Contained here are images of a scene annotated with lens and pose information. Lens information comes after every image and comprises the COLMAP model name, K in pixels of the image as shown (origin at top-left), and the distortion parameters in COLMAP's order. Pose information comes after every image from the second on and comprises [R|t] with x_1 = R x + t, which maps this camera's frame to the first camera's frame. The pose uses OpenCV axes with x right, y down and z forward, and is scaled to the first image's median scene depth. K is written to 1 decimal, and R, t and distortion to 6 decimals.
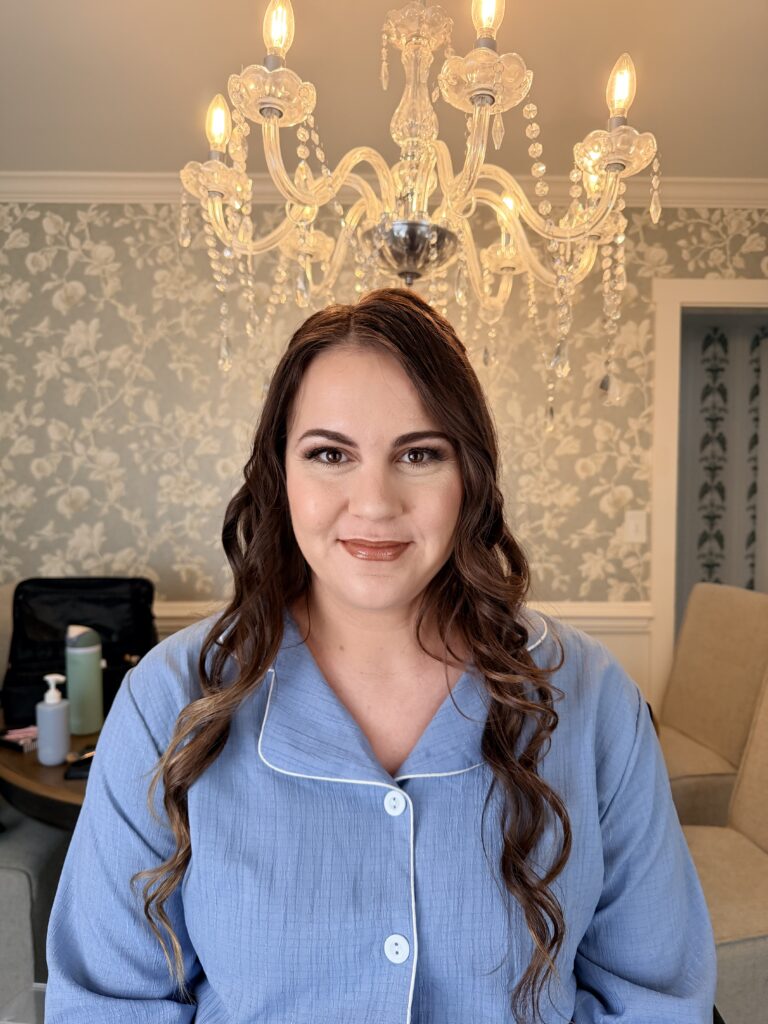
lens RADIAL K [[730.4, 0, 384.0], [0, 730.4, 512.0], [0, 0, 1]] dist [0.009642, -0.031516]
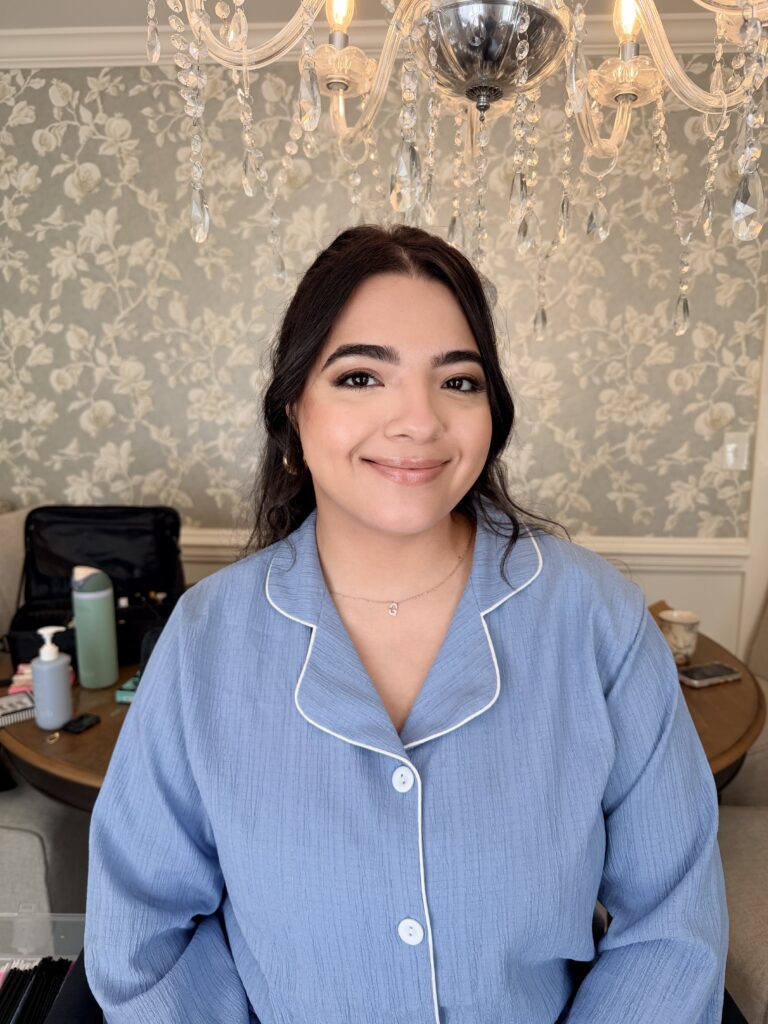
lens RADIAL K [[730.4, 0, 384.0], [0, 730.4, 512.0], [0, 0, 1]] dist [0.009642, -0.031516]
pose [[0.997025, 0.015023, -0.075603, 0.000208], [-0.005732, 0.992557, 0.121647, -0.010674], [0.076868, -0.120852, 0.989690, 0.116231]]
